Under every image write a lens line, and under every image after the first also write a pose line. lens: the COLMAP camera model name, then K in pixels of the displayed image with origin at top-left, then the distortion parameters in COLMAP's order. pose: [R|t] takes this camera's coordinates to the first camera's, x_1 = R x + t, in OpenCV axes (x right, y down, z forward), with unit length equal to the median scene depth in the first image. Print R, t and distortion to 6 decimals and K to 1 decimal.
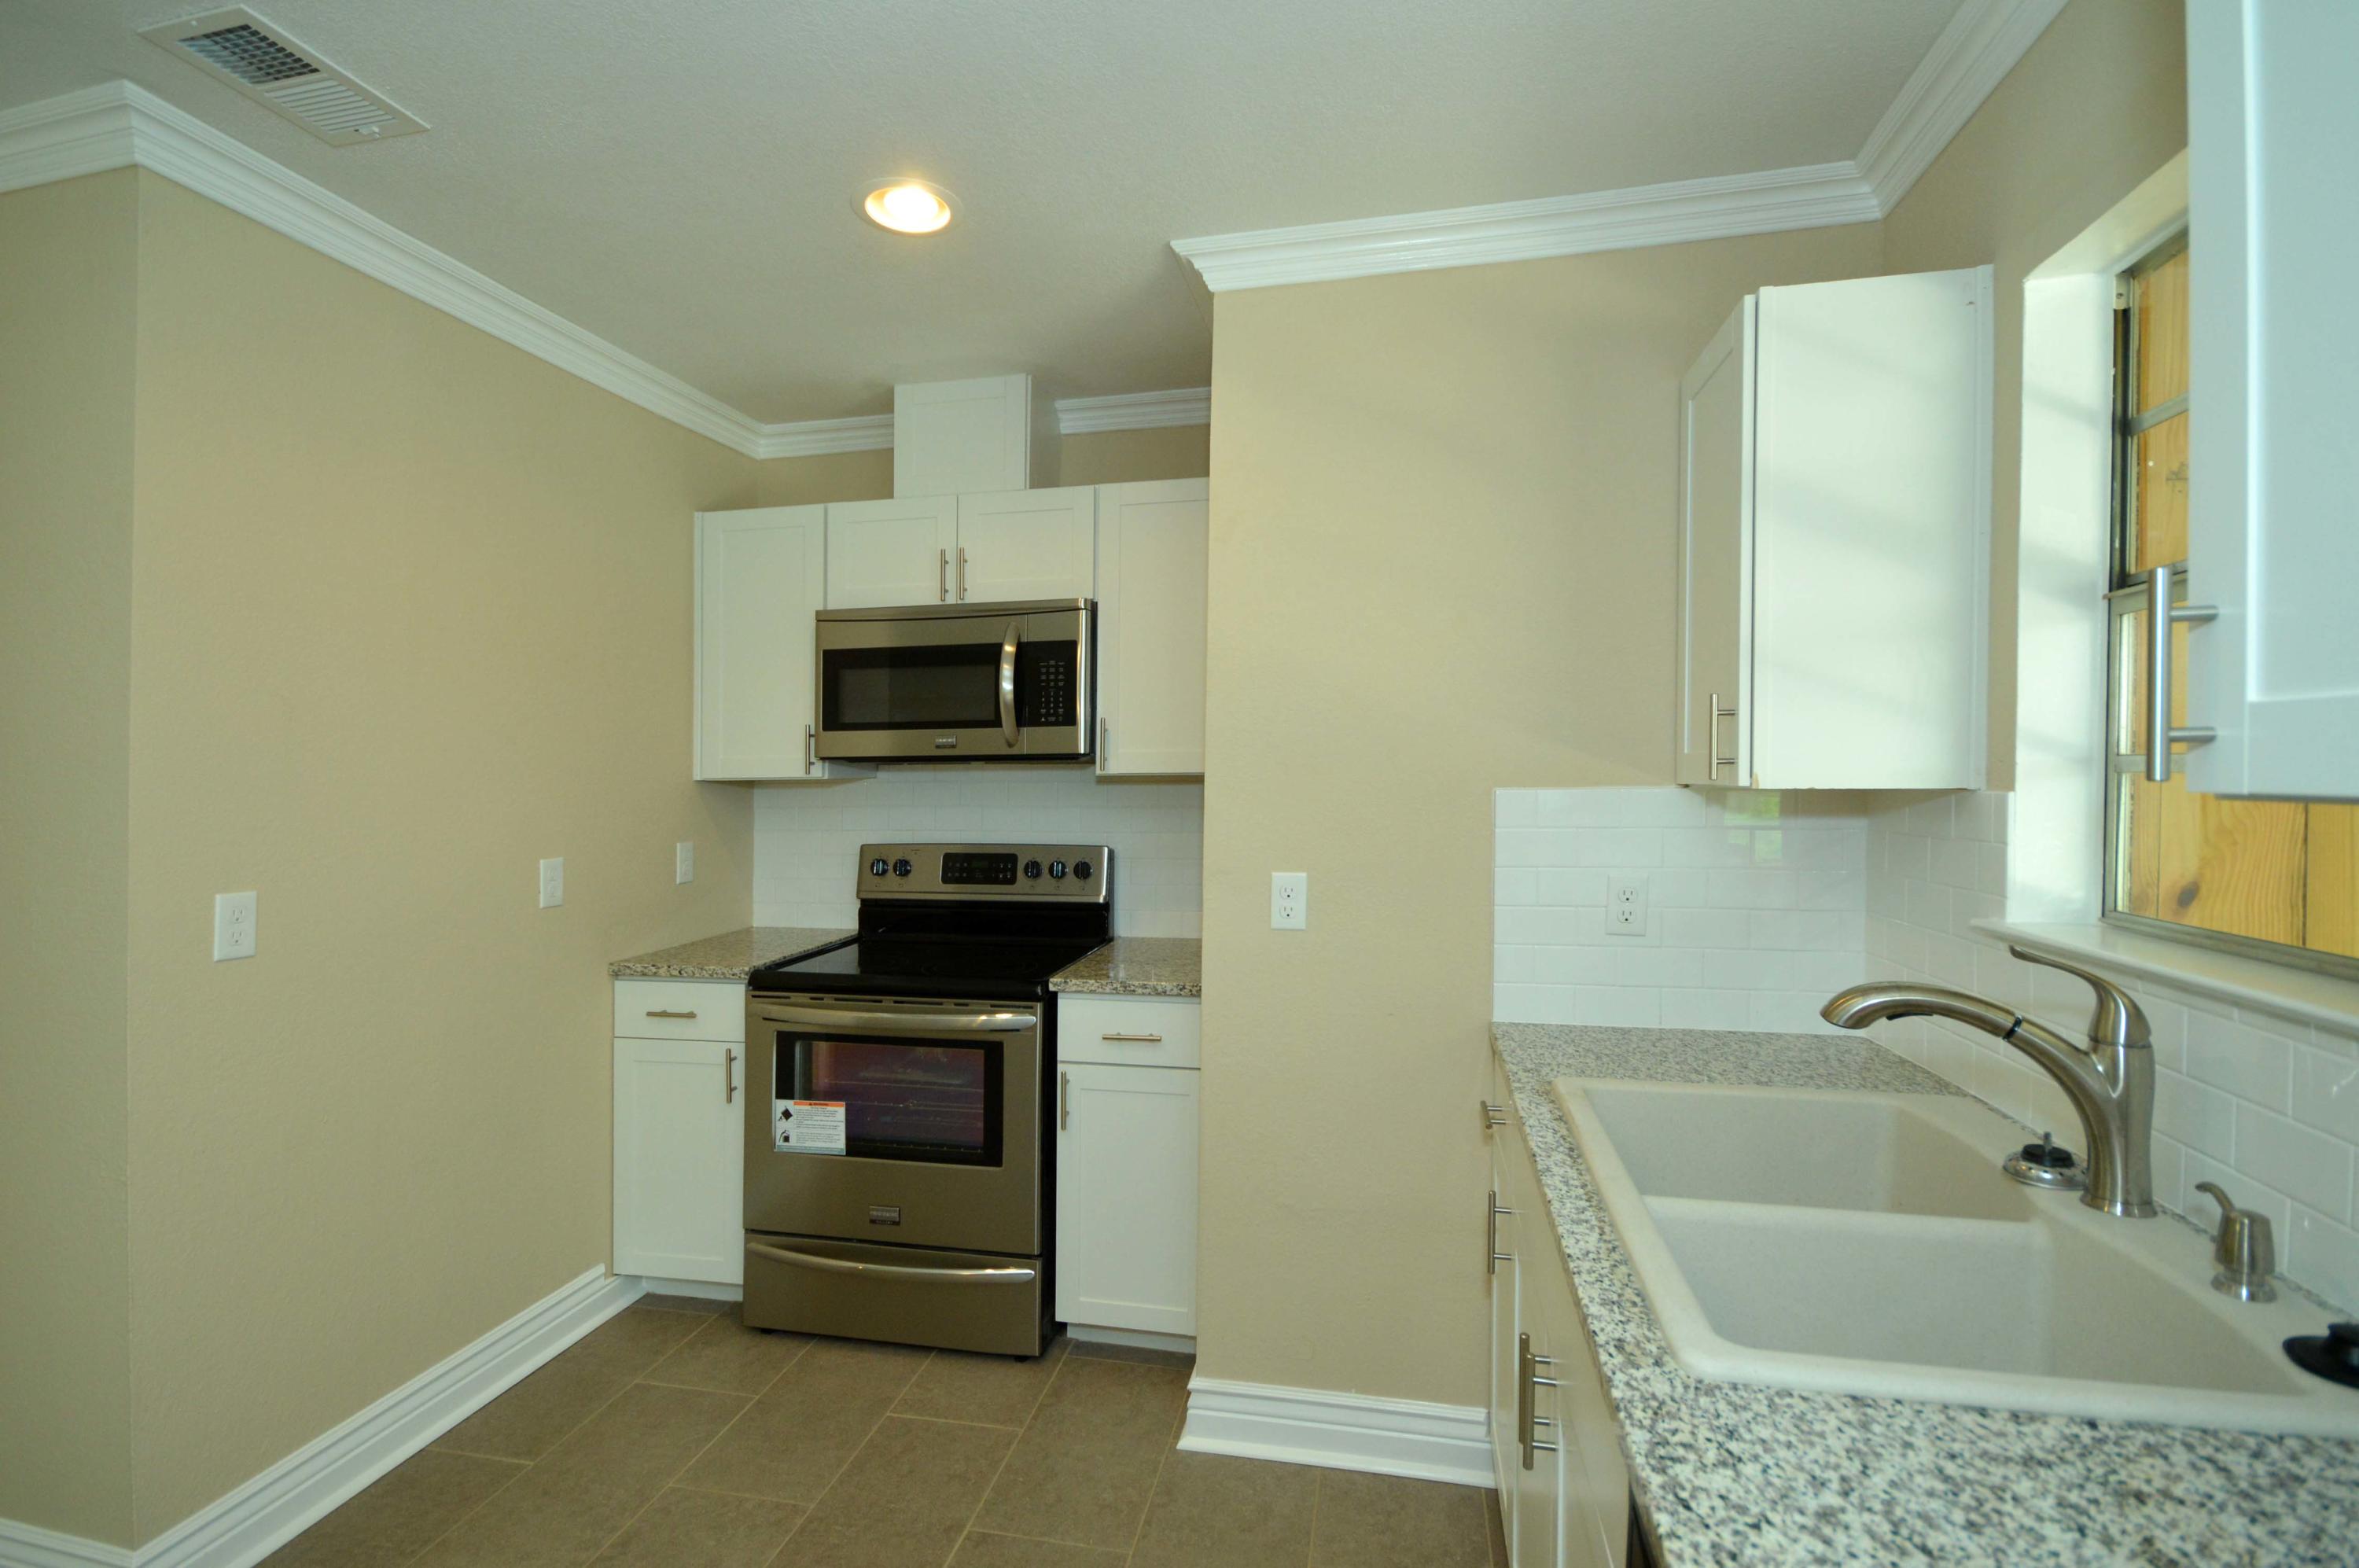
lens RADIAL K [[1102.7, 0, 1174.3], [0, 1102.7, 814.8], [0, 0, 1]] dist [0.009415, 0.000222]
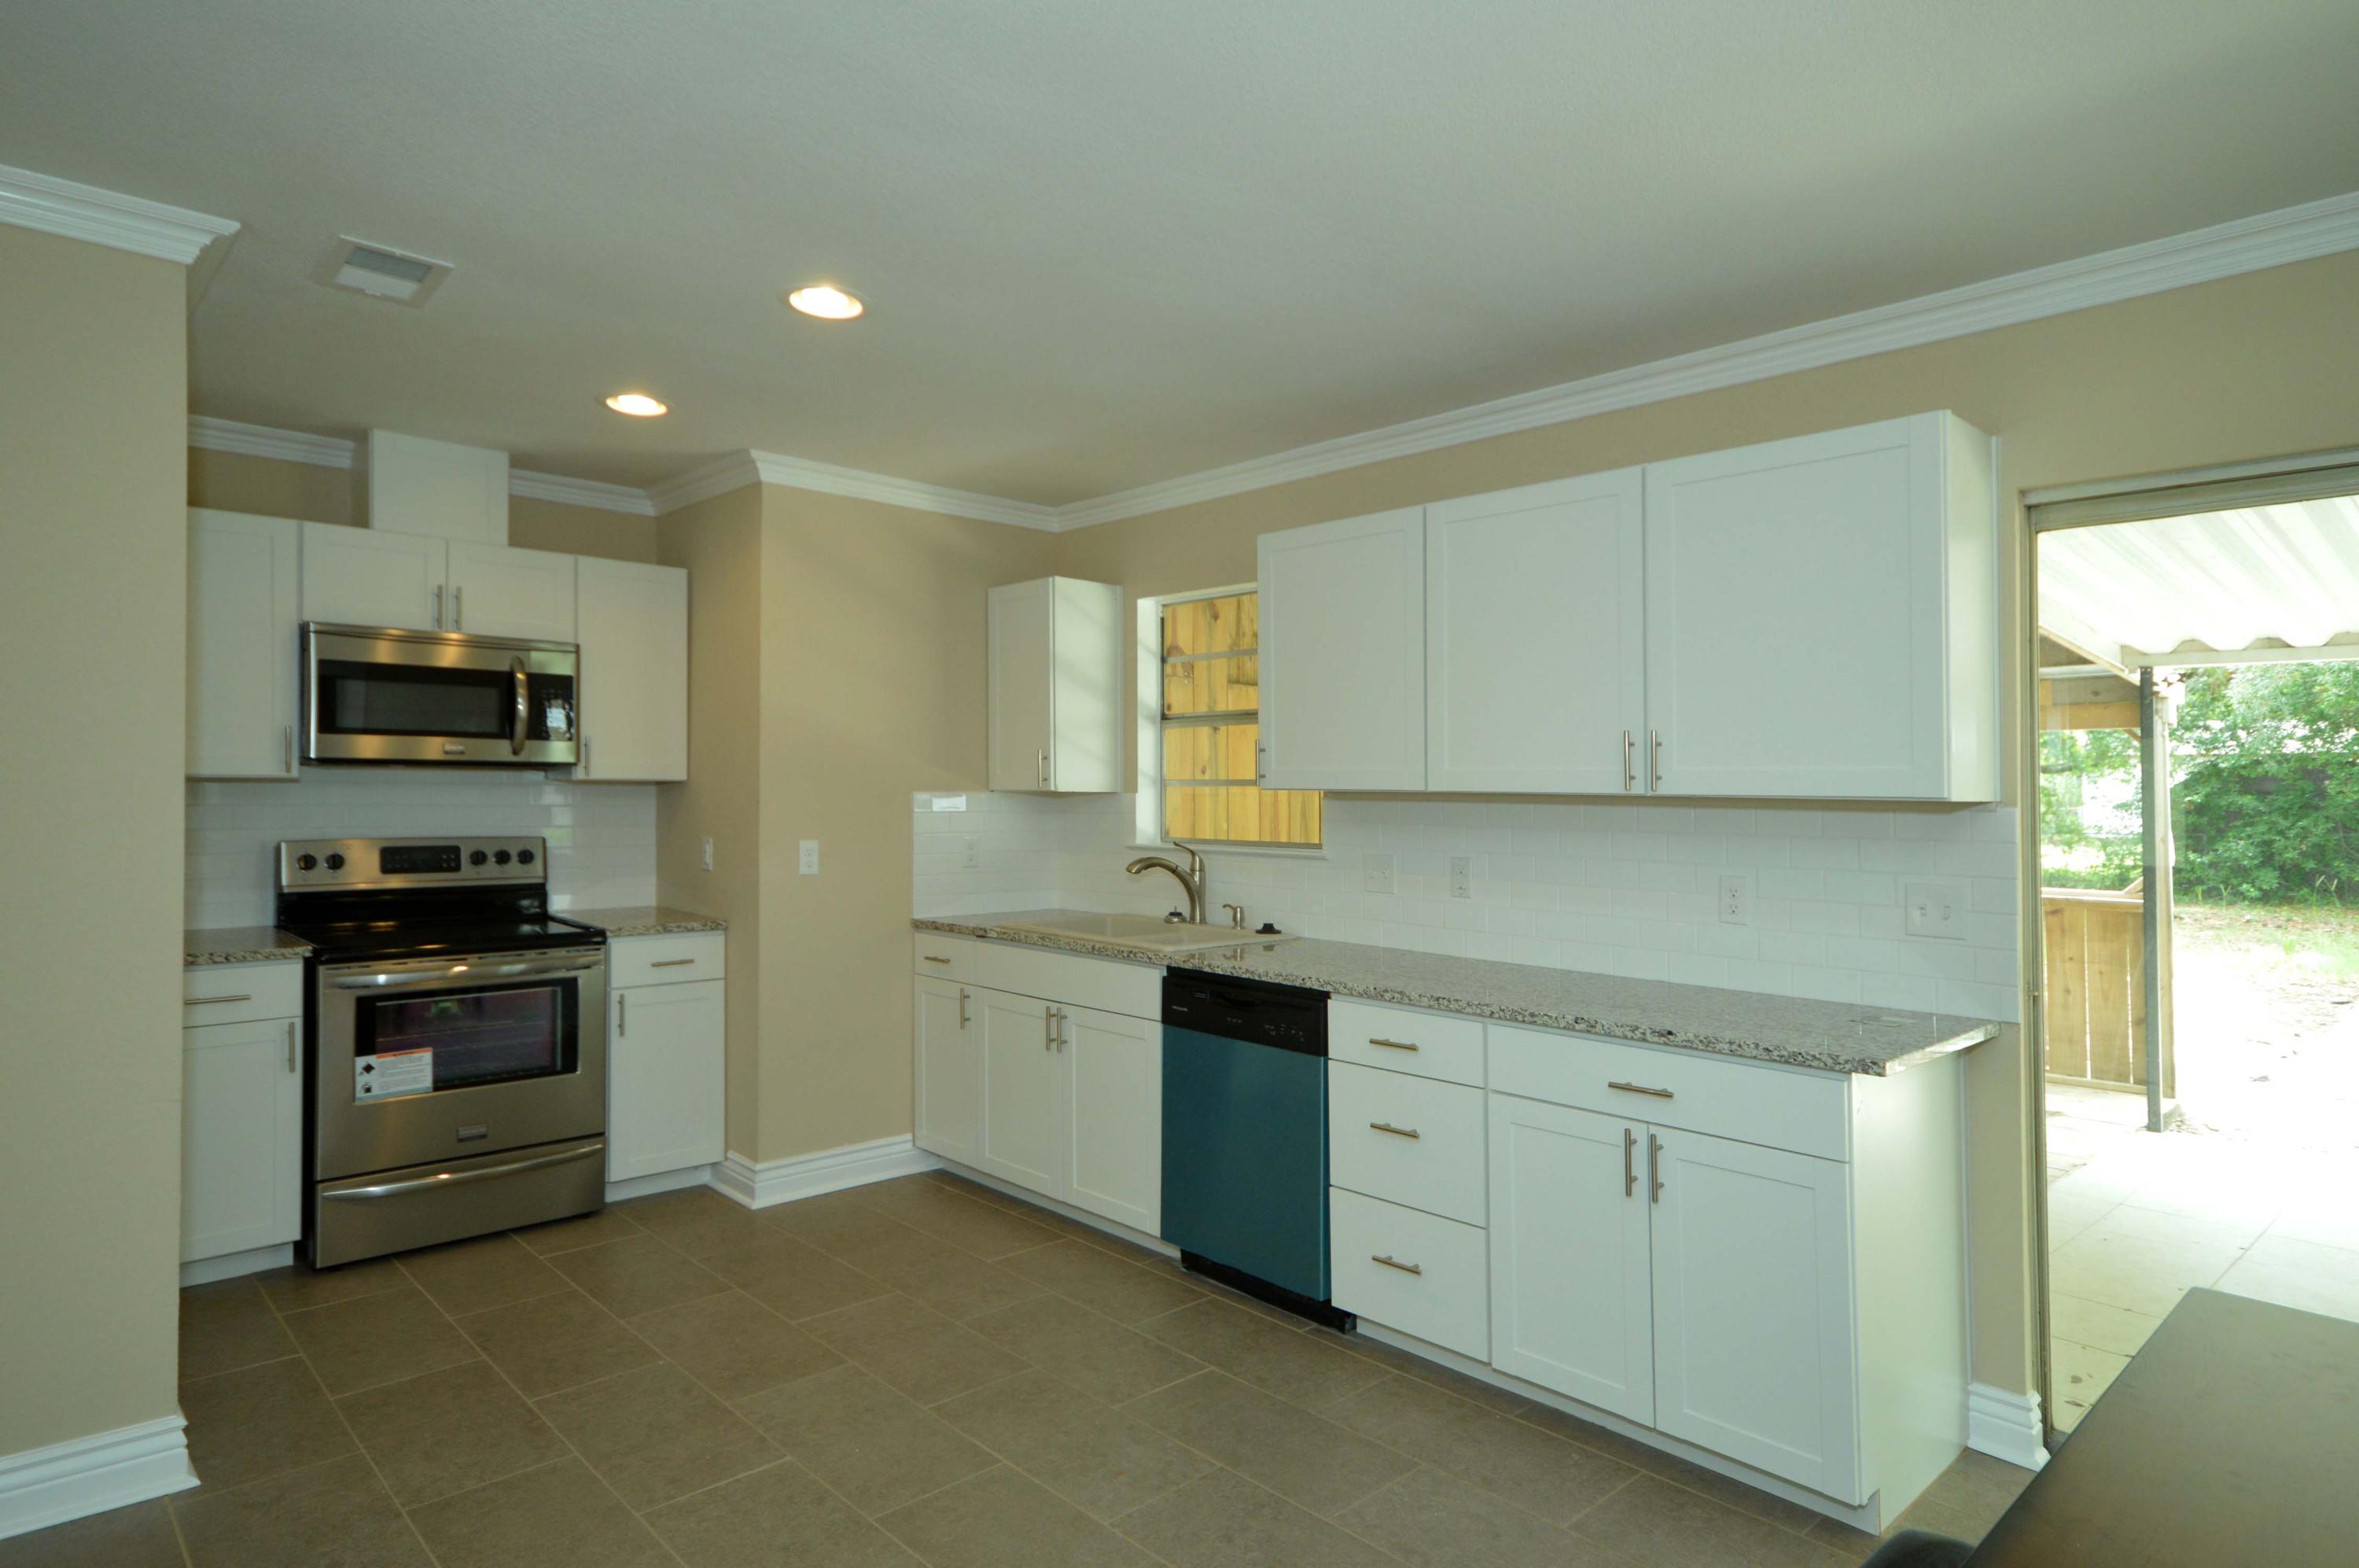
lens RADIAL K [[1317.7, 0, 1179.5], [0, 1317.7, 784.0], [0, 0, 1]] dist [0.000226, 0.000048]
pose [[0.564306, 0.015795, 0.825414, -1.011906], [0.017642, 0.999358, -0.031185, 0.032504], [-0.825377, 0.032159, 0.563665, -0.480900]]
